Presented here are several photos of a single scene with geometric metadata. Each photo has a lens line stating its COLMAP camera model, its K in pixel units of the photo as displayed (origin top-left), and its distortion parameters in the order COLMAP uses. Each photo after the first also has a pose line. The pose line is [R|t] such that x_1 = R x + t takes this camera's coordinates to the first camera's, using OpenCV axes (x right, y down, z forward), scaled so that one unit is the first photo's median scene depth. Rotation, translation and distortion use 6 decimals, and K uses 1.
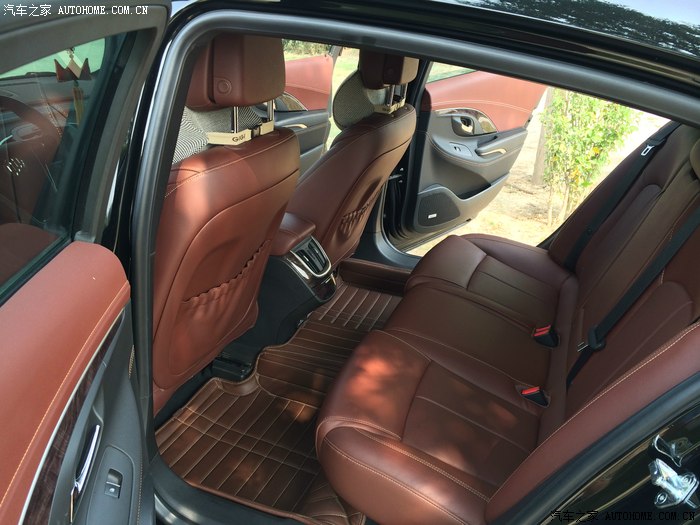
lens RADIAL K [[592.8, 0, 356.1], [0, 592.8, 272.9], [0, 0, 1]] dist [0.083306, -0.126533]
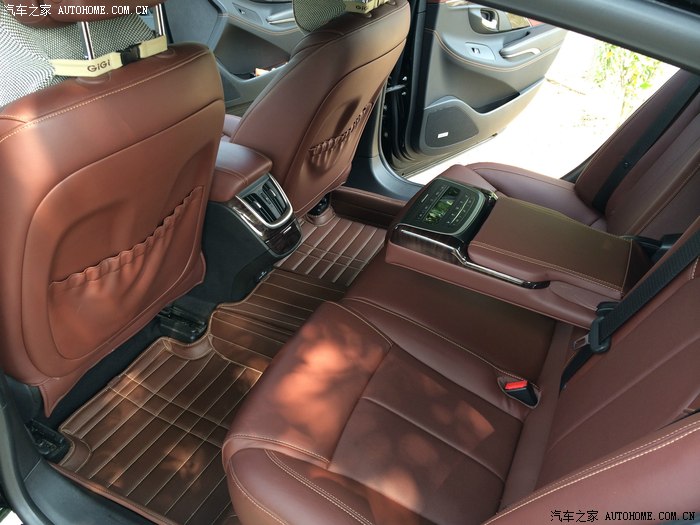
lens RADIAL K [[592.8, 0, 356.1], [0, 592.8, 272.9], [0, 0, 1]] dist [0.083306, -0.126533]
pose [[0.996177, 0.022618, -0.084377, 0.116306], [-0.007430, 0.984336, 0.176146, -0.073223], [0.087039, -0.174845, 0.980741, 0.183155]]
